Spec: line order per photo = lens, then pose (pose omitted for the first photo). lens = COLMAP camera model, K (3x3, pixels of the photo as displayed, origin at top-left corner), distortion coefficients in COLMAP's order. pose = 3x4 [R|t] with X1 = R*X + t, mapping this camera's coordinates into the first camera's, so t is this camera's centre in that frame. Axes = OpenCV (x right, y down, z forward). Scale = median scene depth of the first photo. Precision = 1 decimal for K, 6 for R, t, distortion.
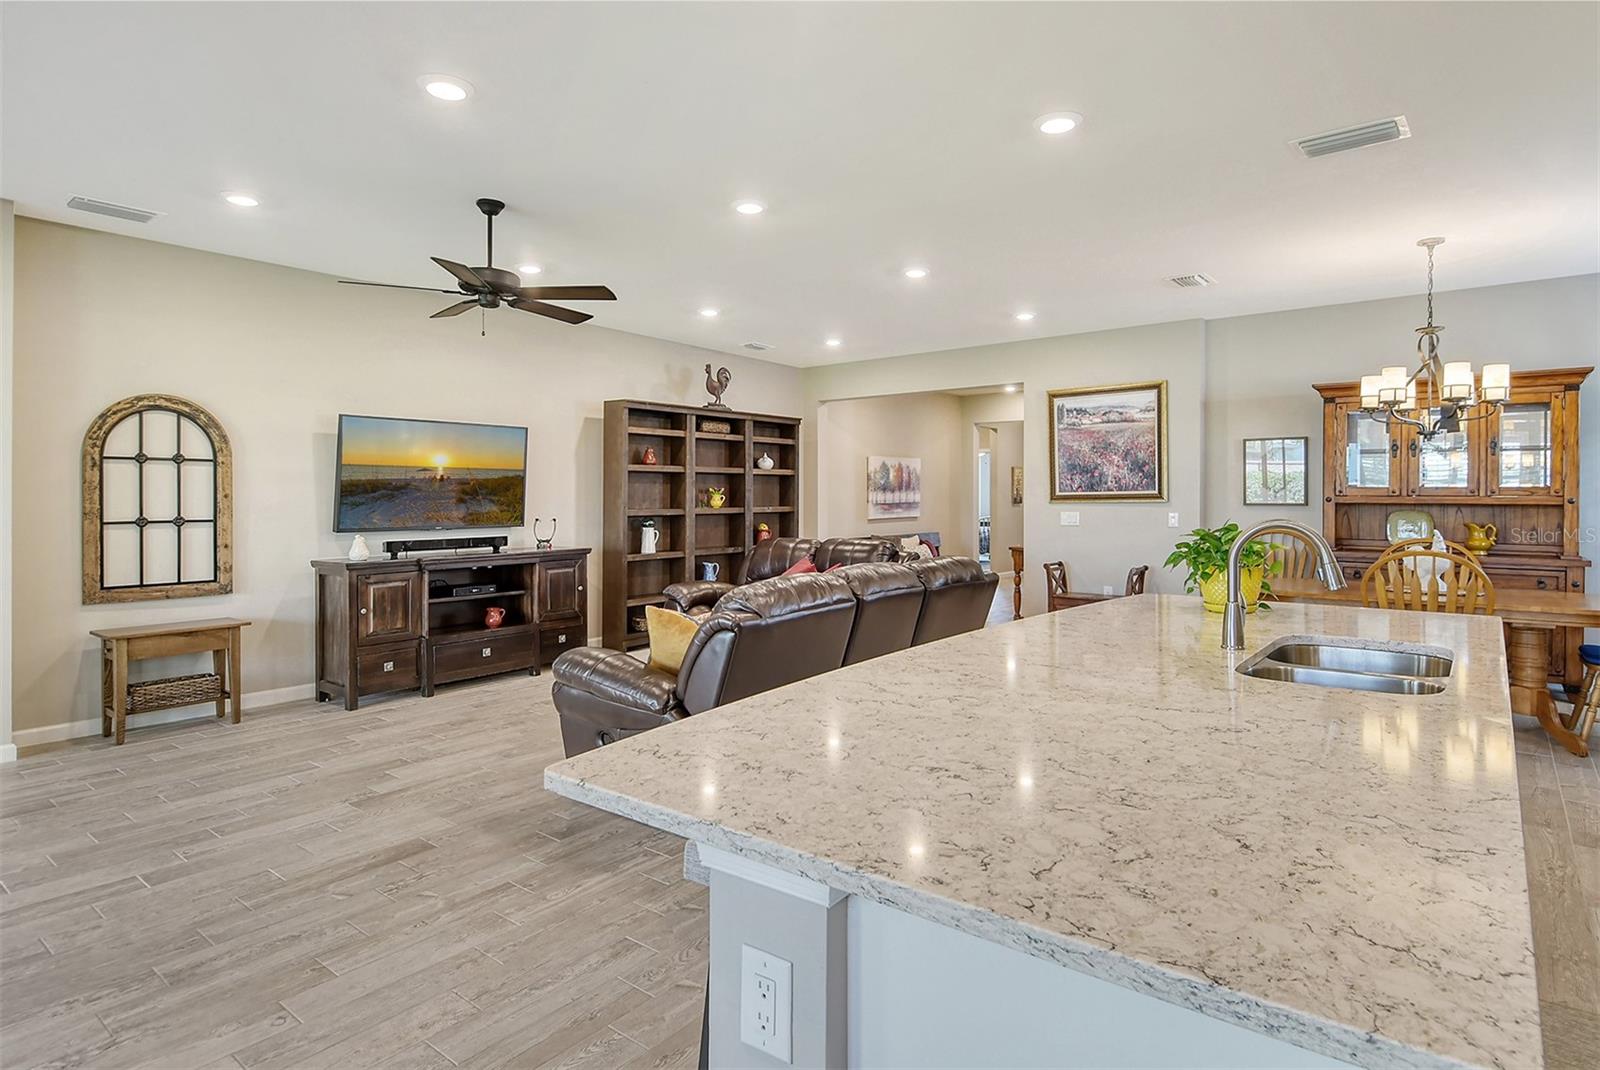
lens RADIAL K [[840.8, 0, 824.2], [0, 840.8, 488.4], [0, 0, 1]] dist [0.030025, -0.018110]
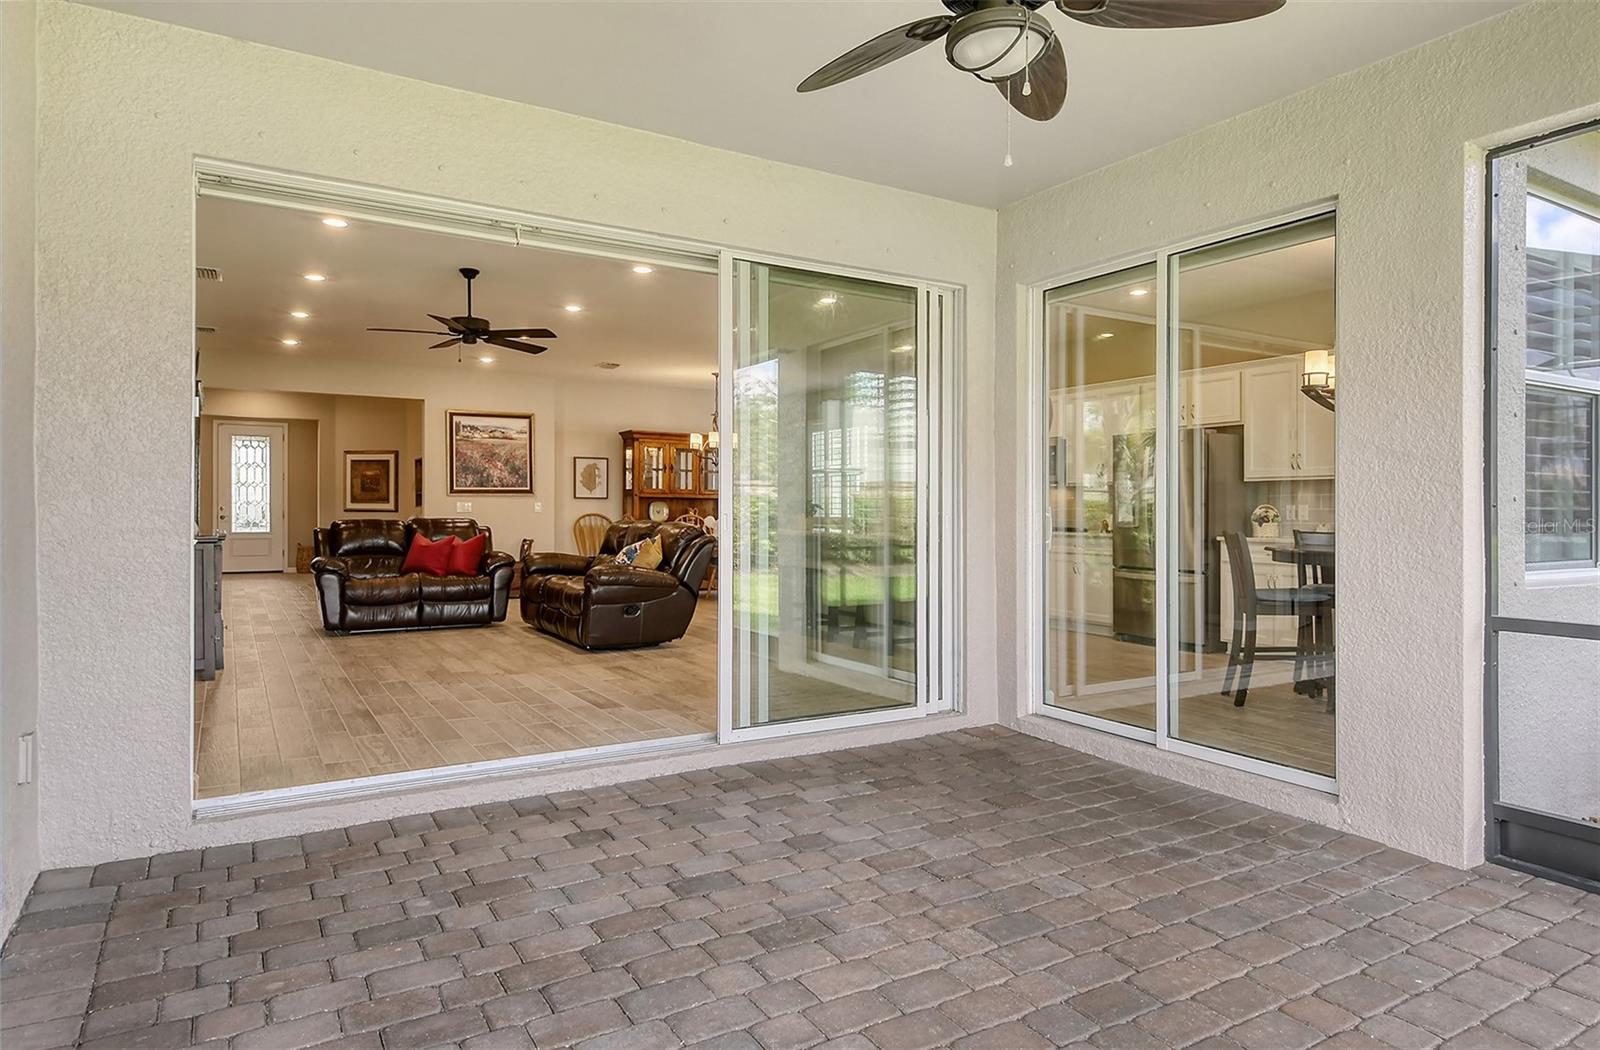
lens RADIAL K [[980.5, 0, 837.3], [0, 980.5, 511.1], [0, 0, 1]] dist [0.033418, -0.003425]
pose [[0.370373, 0.003822, 0.928875, -1.223460], [-0.015017, 0.999885, 0.001874, 0.038782], [-0.928762, -0.014643, 0.370388, -0.161598]]
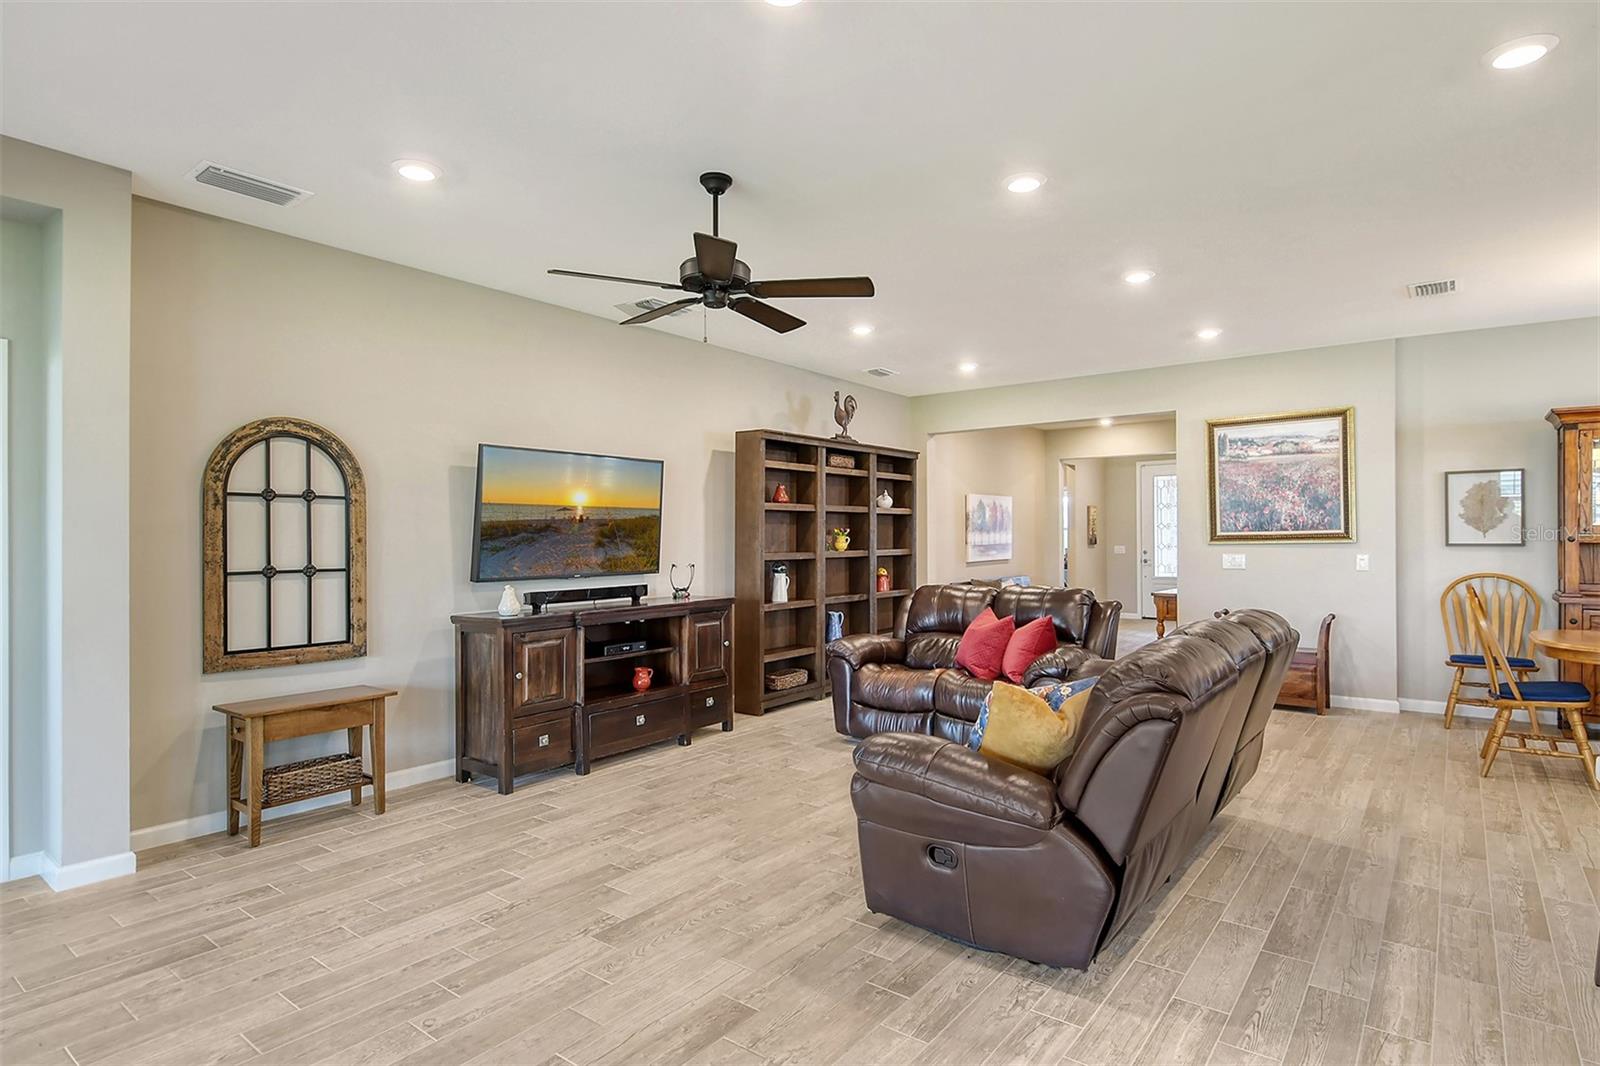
lens RADIAL K [[840.8, 0, 809.4], [0, 840.8, 522.4], [0, 0, 1]] dist [0.030025, -0.018110]
pose [[0.999968, -0.003469, 0.007154, -0.219173], [0.003528, 0.999960, -0.008244, 0.000032], [-0.007125, 0.008269, 0.999940, 0.132543]]
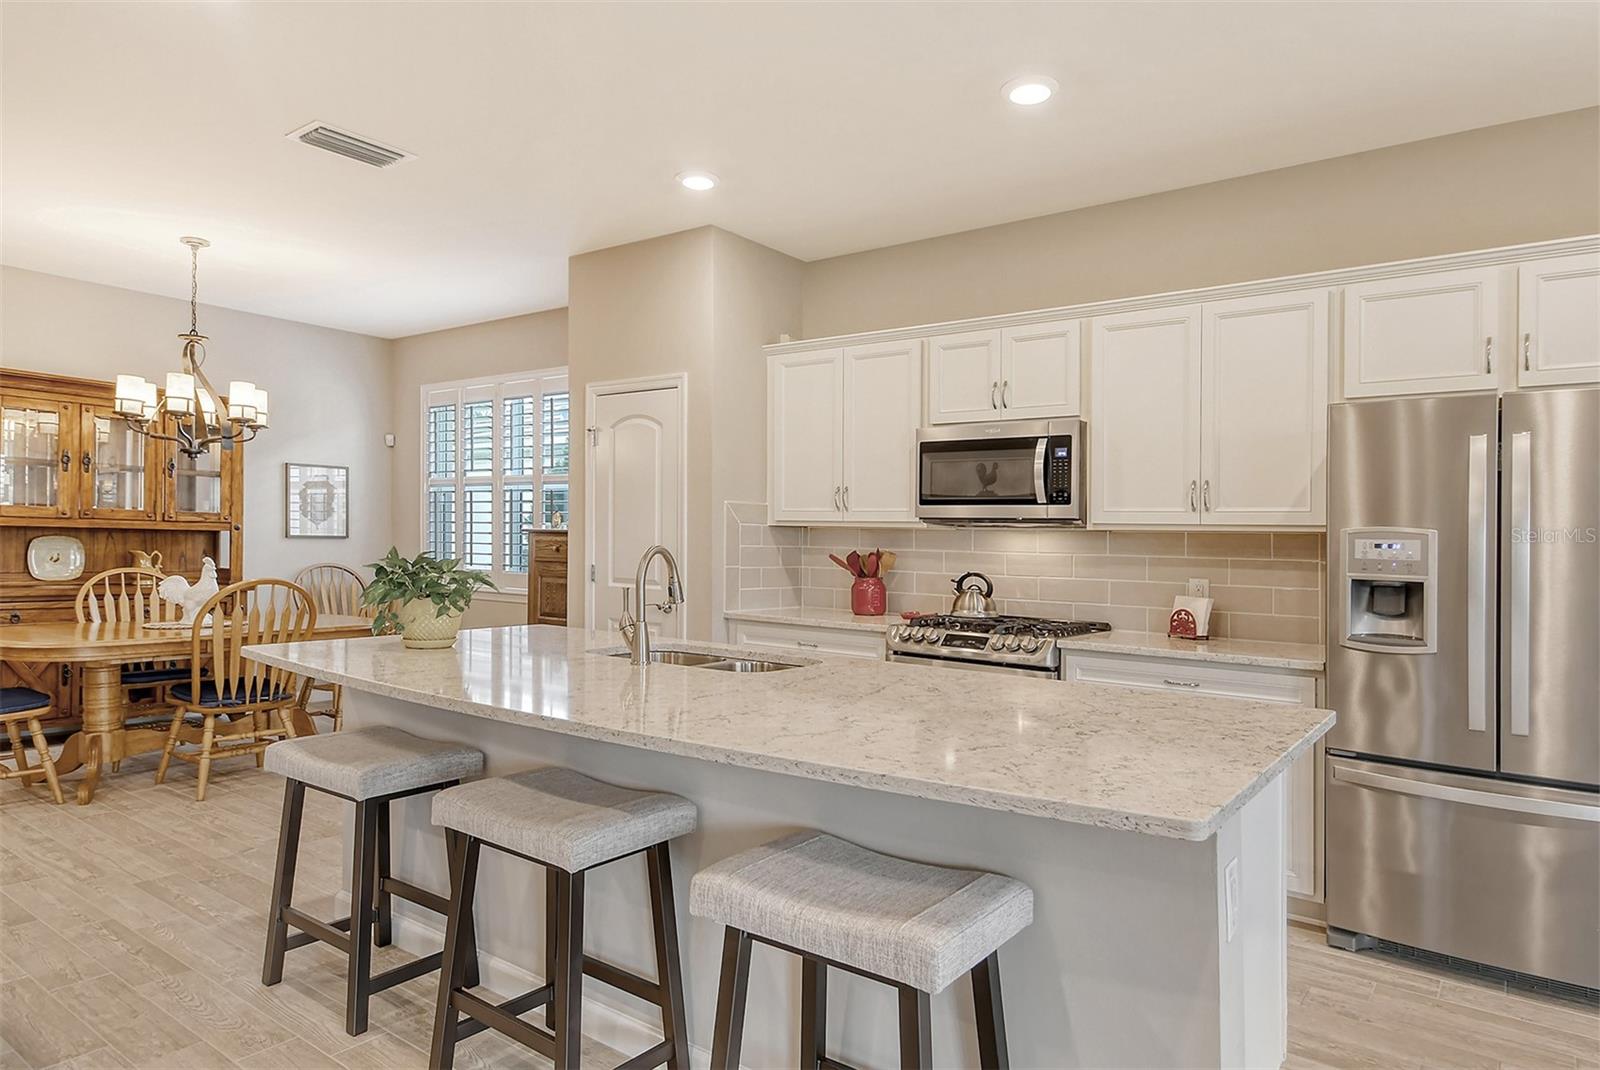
lens RADIAL K [[980.5, 0, 785.1], [0, 980.5, 525.5], [0, 0, 1]] dist [0.033418, -0.003425]
pose [[0.003635, 0.013608, 0.999901, -0.298915], [-0.029366, 0.999478, -0.013495, 0.008451], [-0.999562, -0.029314, 0.004033, 0.308710]]
